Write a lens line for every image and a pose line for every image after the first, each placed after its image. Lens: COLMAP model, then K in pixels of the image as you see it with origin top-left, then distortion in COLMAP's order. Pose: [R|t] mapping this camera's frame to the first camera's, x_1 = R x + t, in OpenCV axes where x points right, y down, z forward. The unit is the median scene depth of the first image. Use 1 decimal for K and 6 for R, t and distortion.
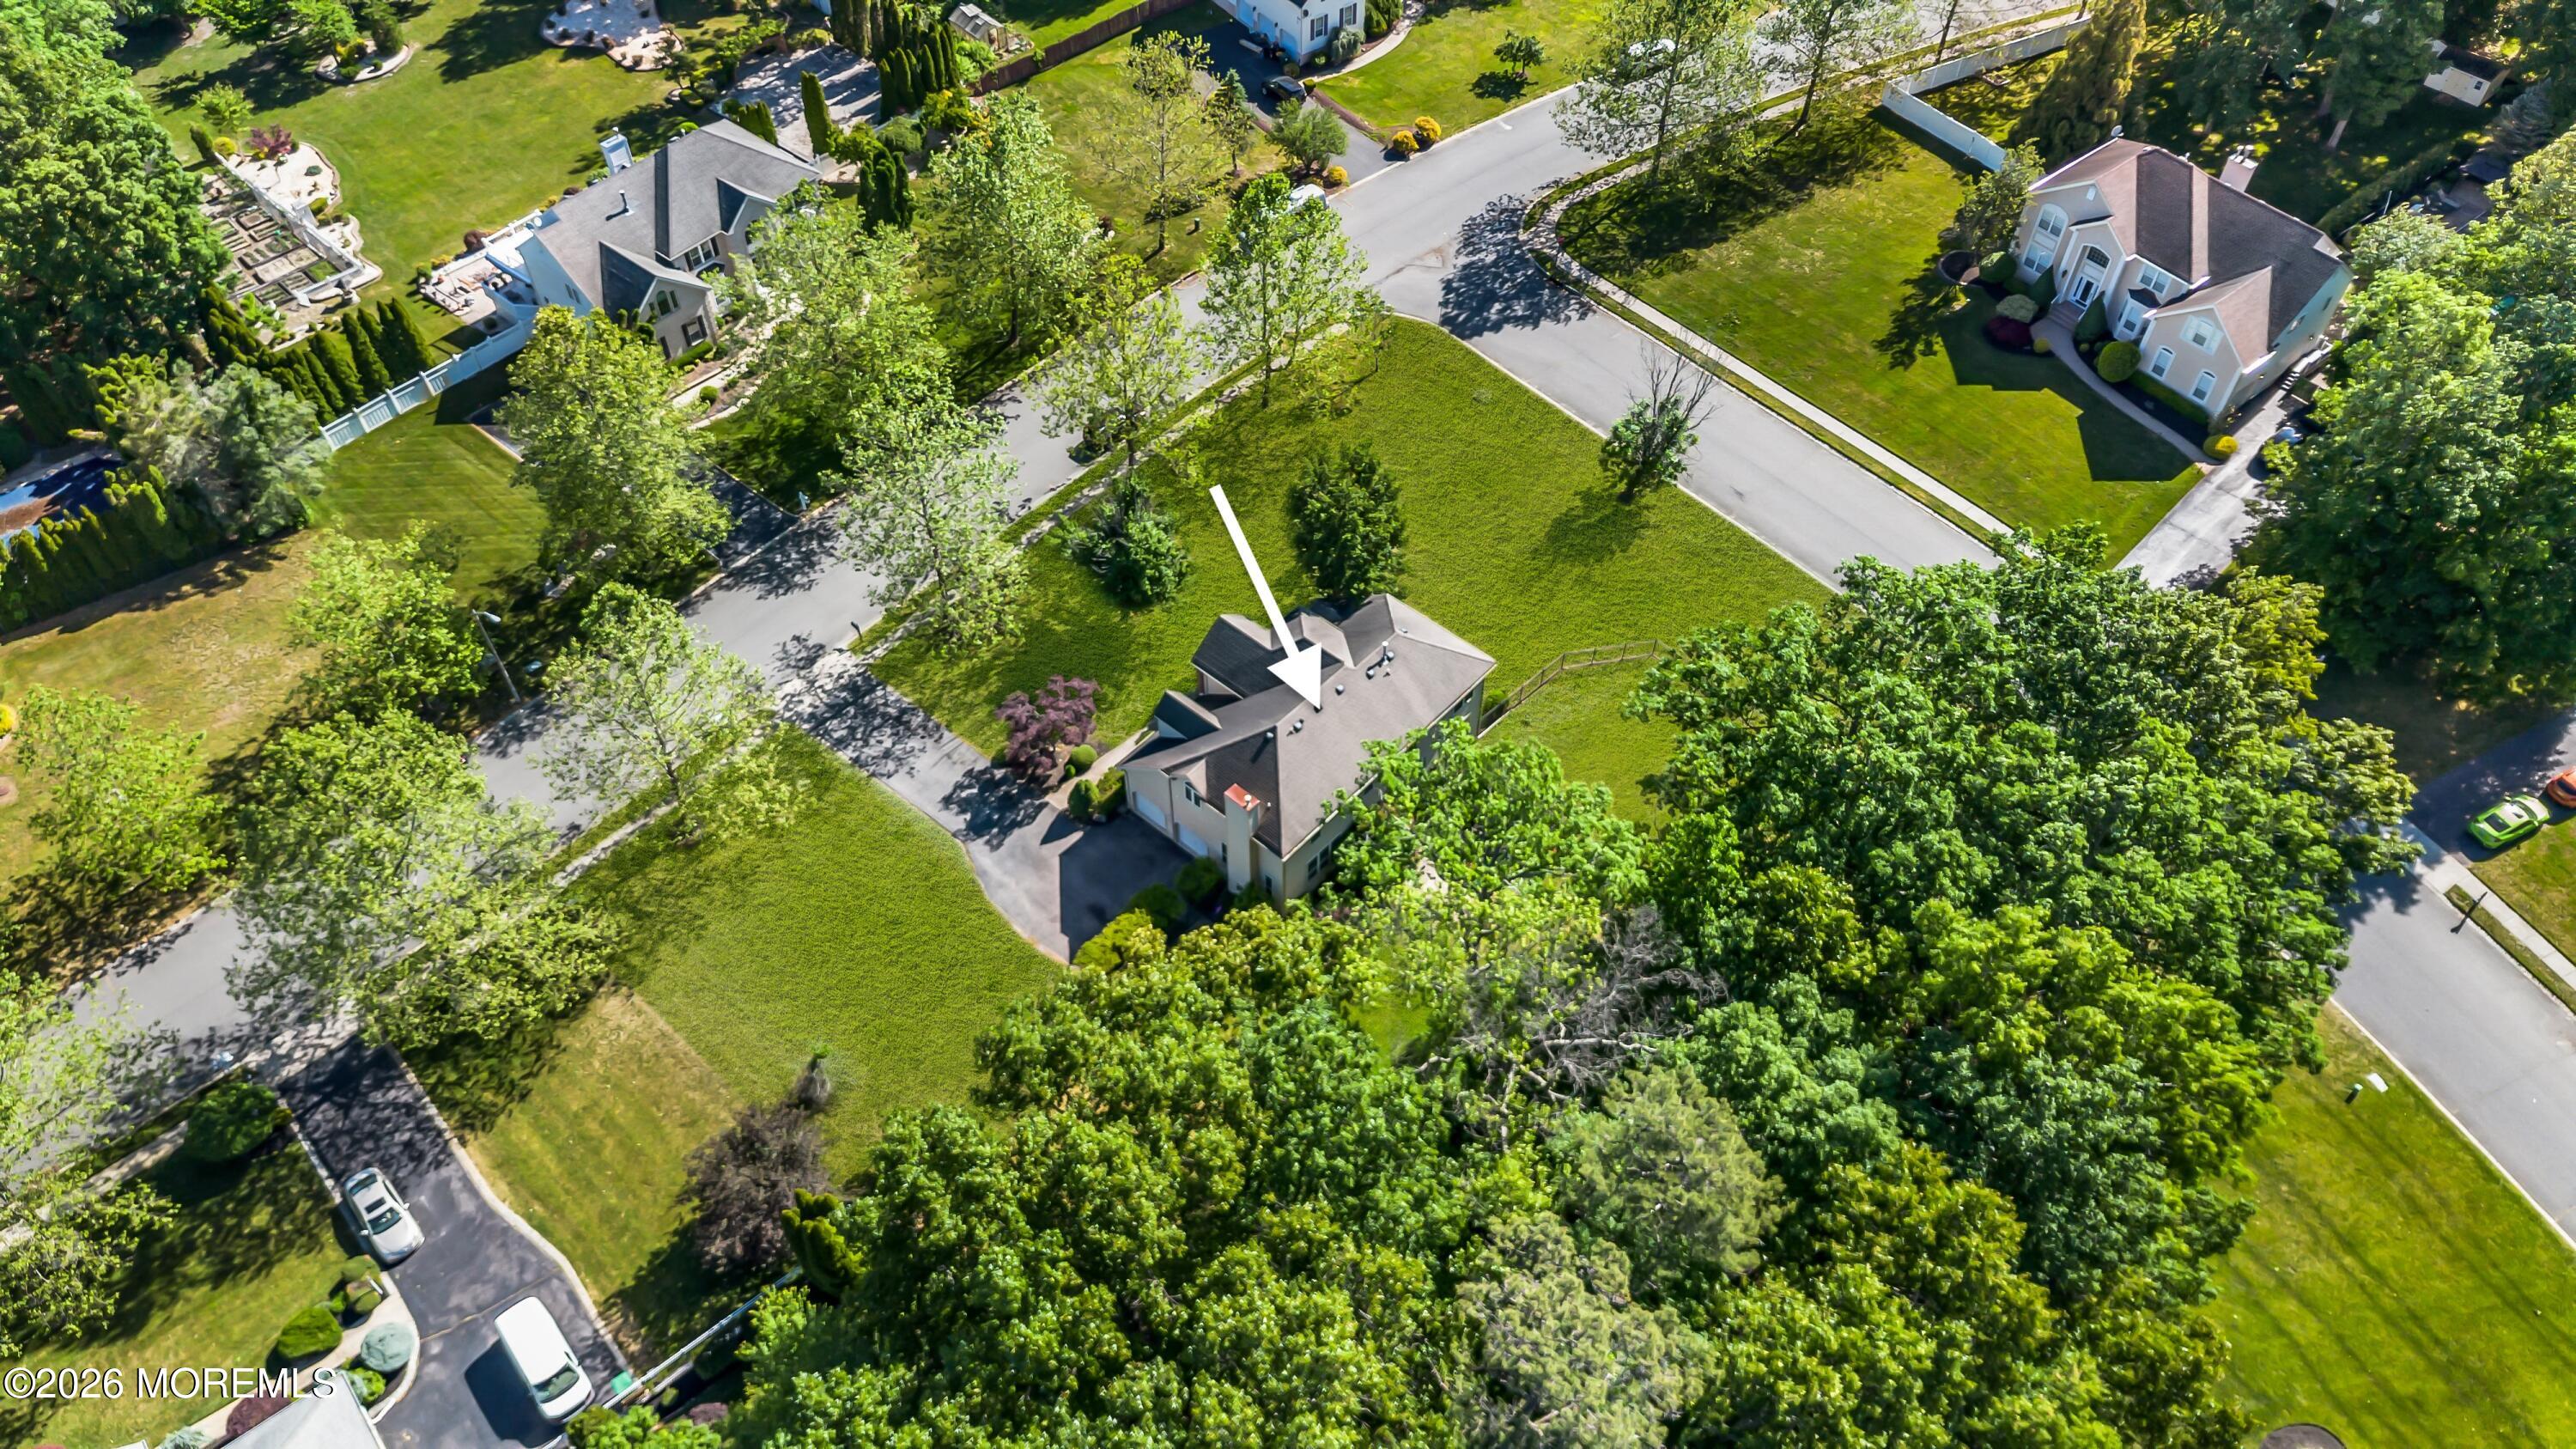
lens RADIAL K [[1882.0, 0, 1298.5], [0, 1882.0, 726.2], [0, 0, 1]] dist [-0.002753, -0.004593]
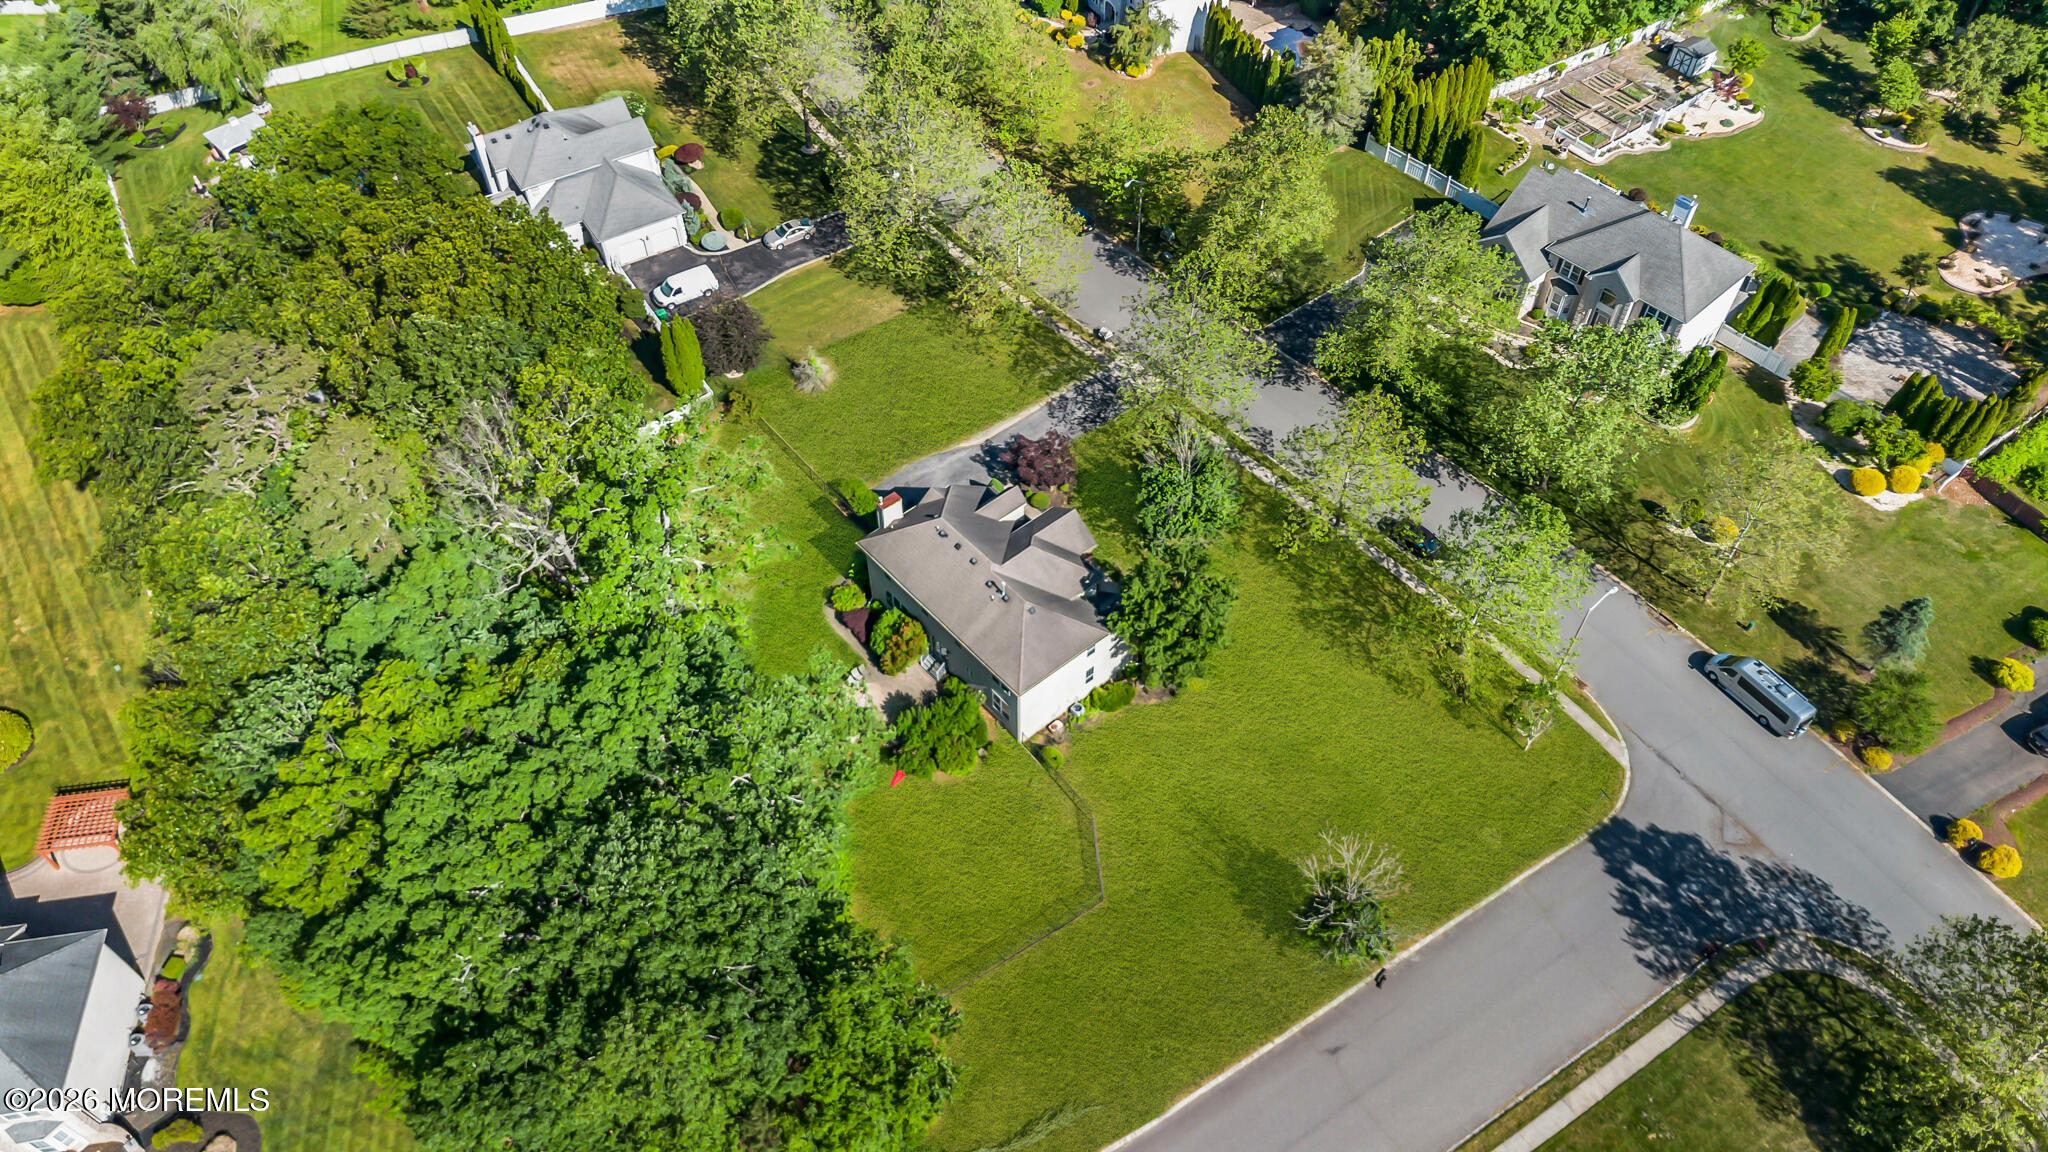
lens RADIAL K [[1436.9, 0, 1018.4], [0, 1436.9, 576.8], [0, 0, 1]] dist [-0.002667, -0.006598]
pose [[-0.141982, 0.758278, -0.636282, 0.507742], [-0.746370, 0.340220, 0.571999, -0.469724], [0.650210, 0.556116, 0.517650, 0.398629]]
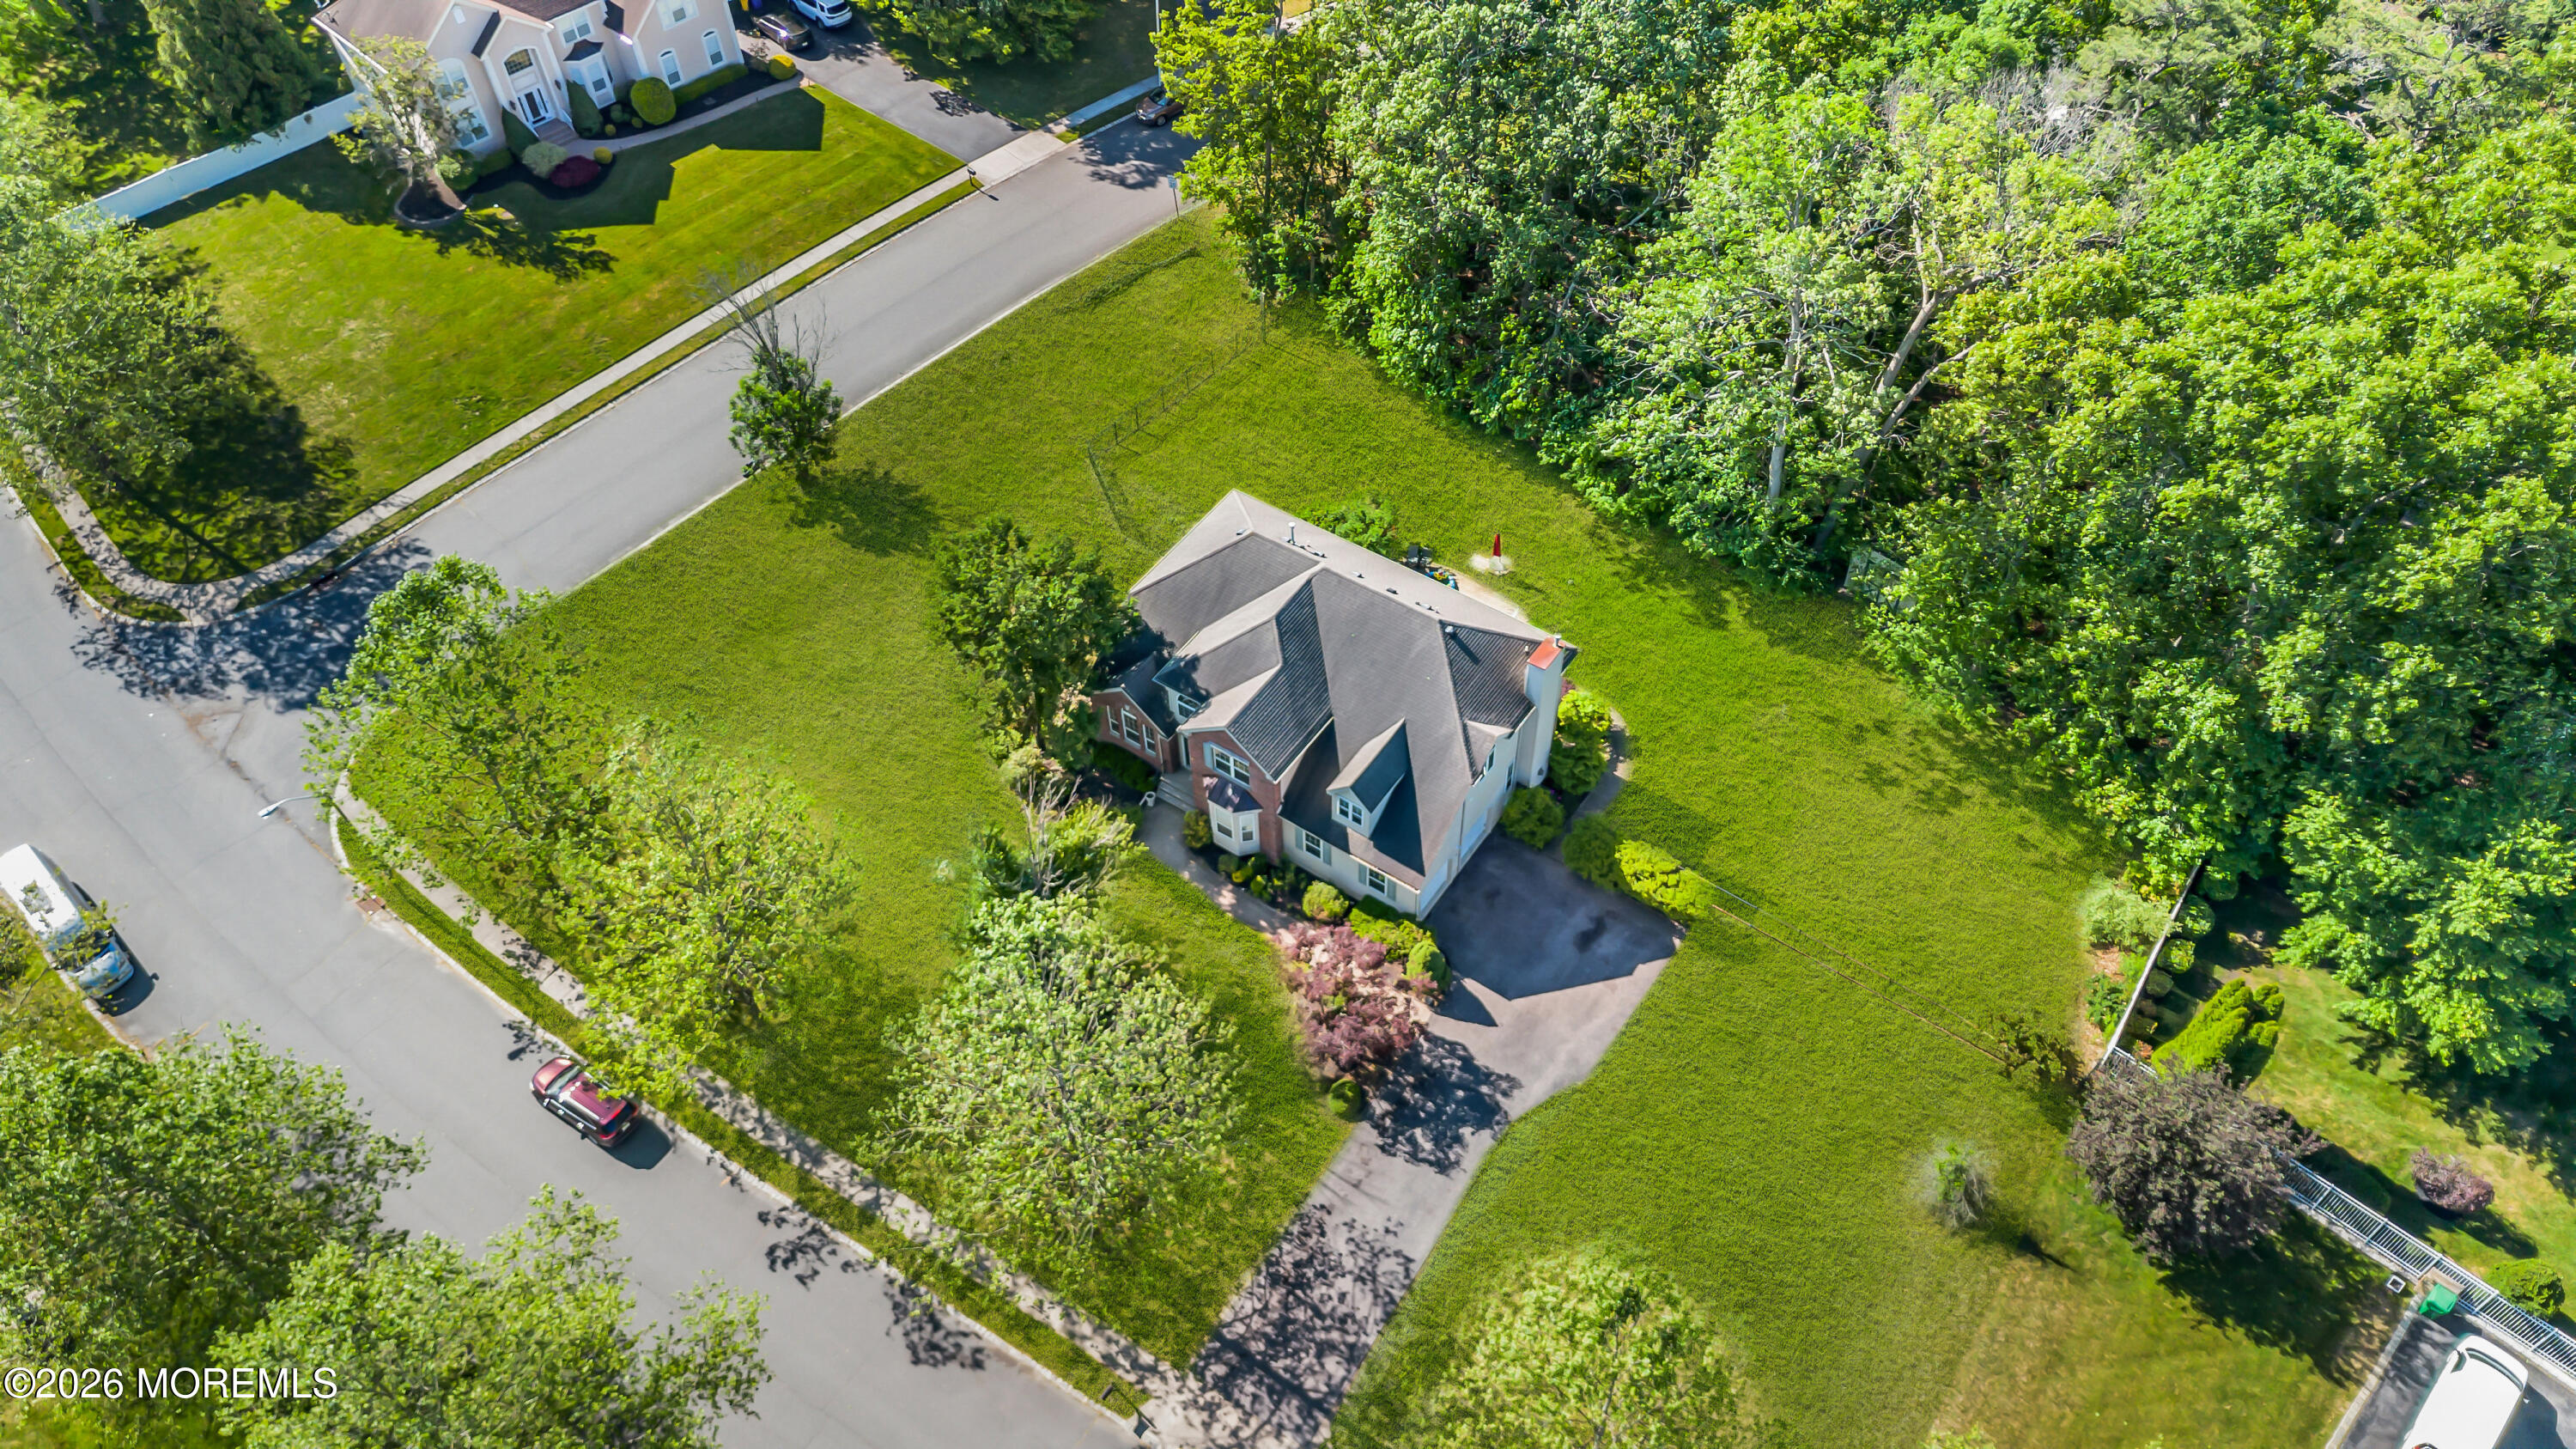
lens RADIAL K [[1756.2, 0, 1309.6], [0, 1756.2, 723.0], [0, 0, 1]] dist [0.026678, -0.052219]
pose [[-0.129751, -0.766280, 0.629270, -0.377985], [0.759011, 0.331603, 0.560305, -0.333301], [-0.638018, 0.550323, 0.538589, 0.504107]]
